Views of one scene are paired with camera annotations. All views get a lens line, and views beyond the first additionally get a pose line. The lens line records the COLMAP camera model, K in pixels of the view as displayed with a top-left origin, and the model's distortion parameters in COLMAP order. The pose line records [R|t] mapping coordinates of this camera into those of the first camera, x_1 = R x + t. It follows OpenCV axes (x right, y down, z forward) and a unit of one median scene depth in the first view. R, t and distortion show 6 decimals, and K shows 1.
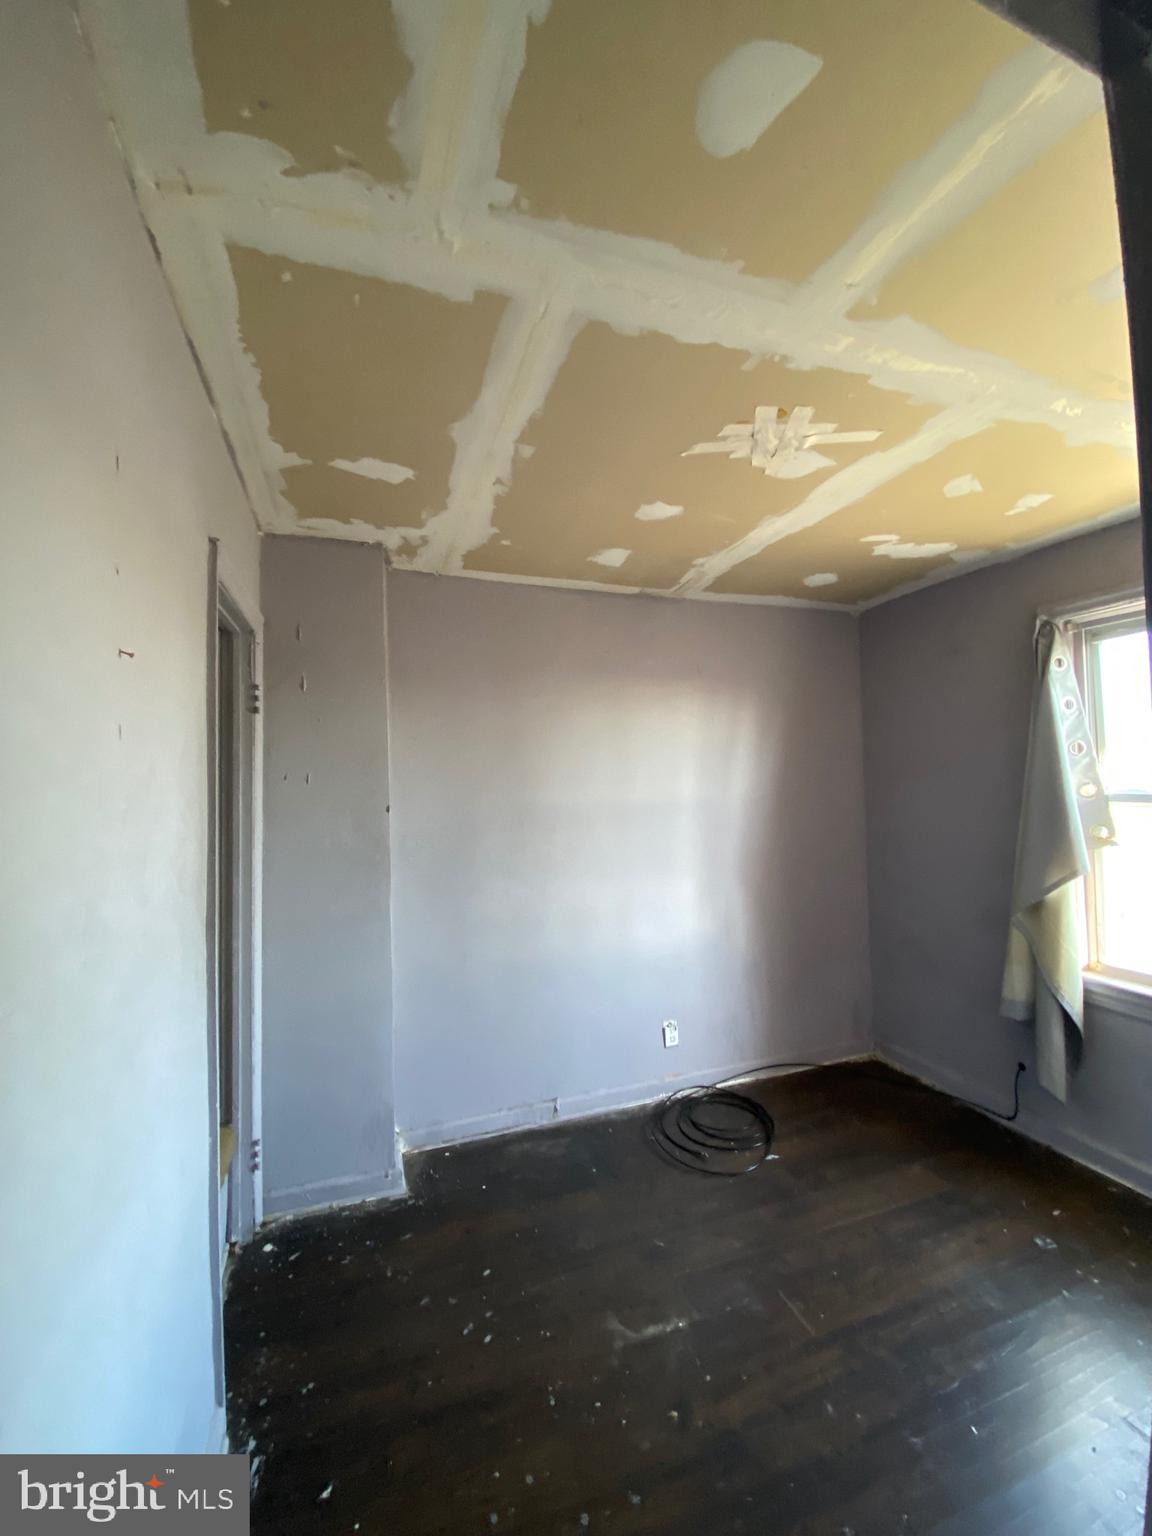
lens RADIAL K [[627.3, 0, 583.0], [0, 627.3, 770.5], [0, 0, 1]] dist [0.008179, -0.016587]
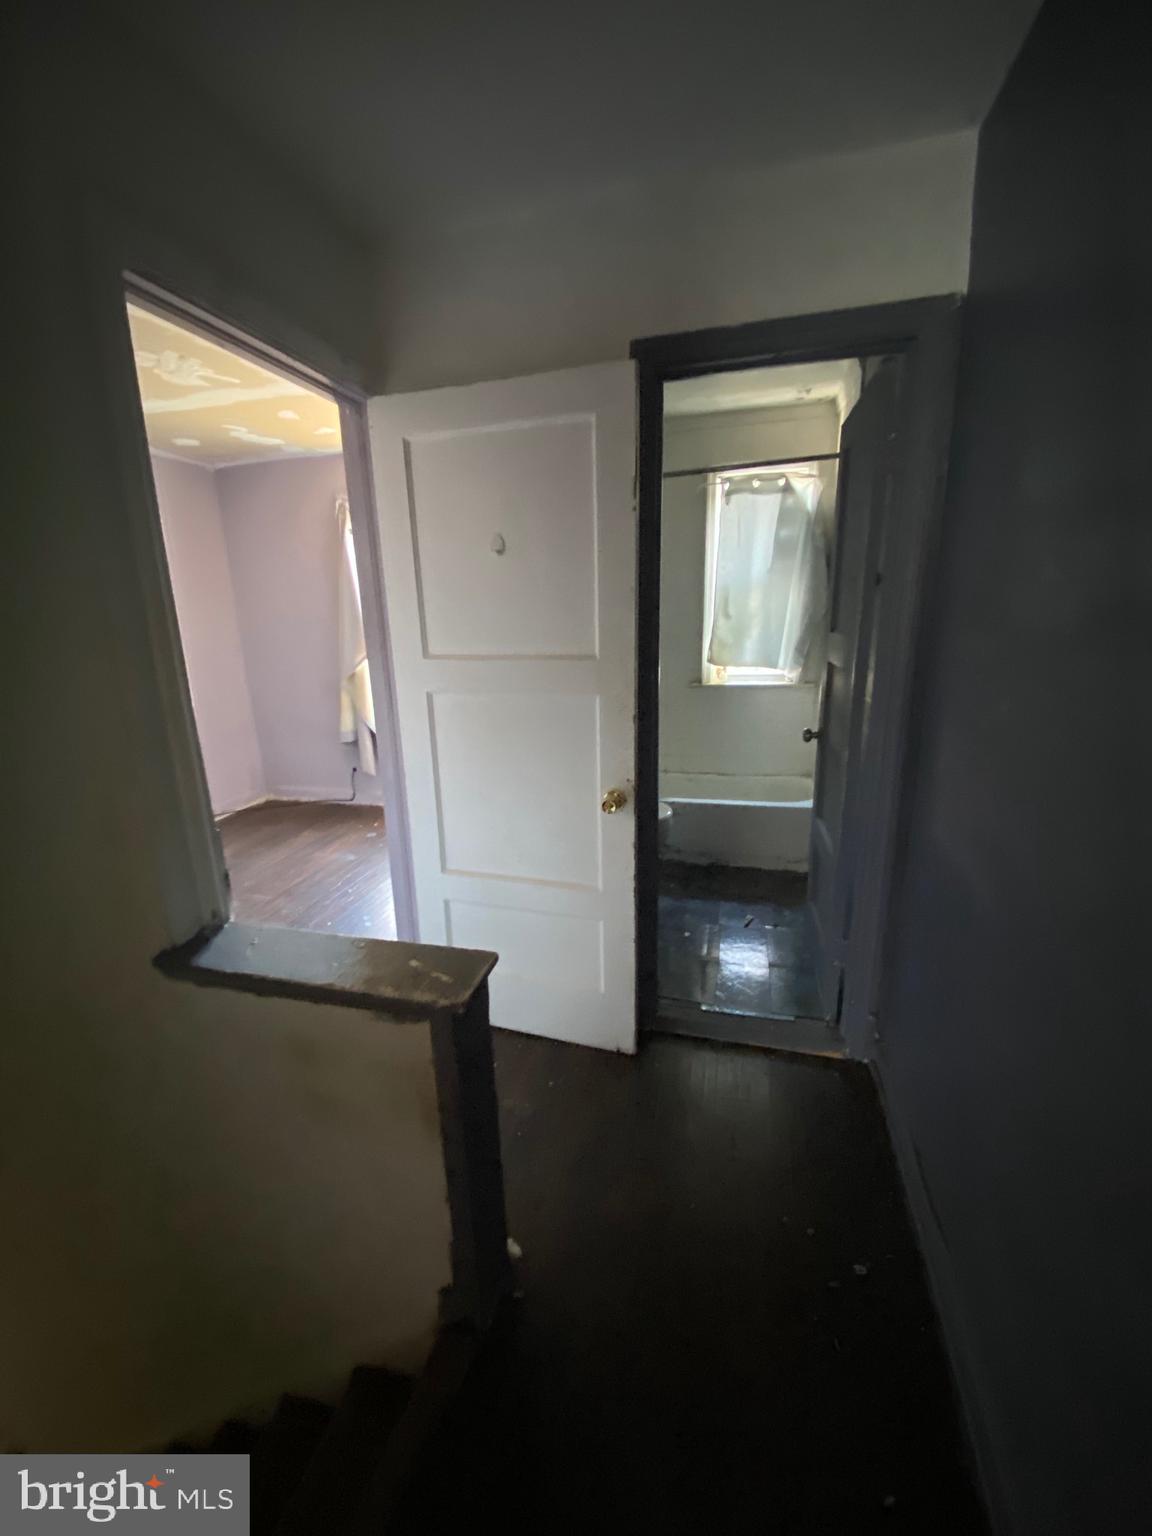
lens RADIAL K [[627.3, 0, 583.0], [0, 627.3, 770.5], [0, 0, 1]] dist [0.008179, -0.016587]
pose [[0.571586, -0.201725, 0.795360, -0.362871], [0.002659, 0.969760, 0.244046, 0.044864], [-0.820538, -0.137379, 0.554837, -0.547925]]
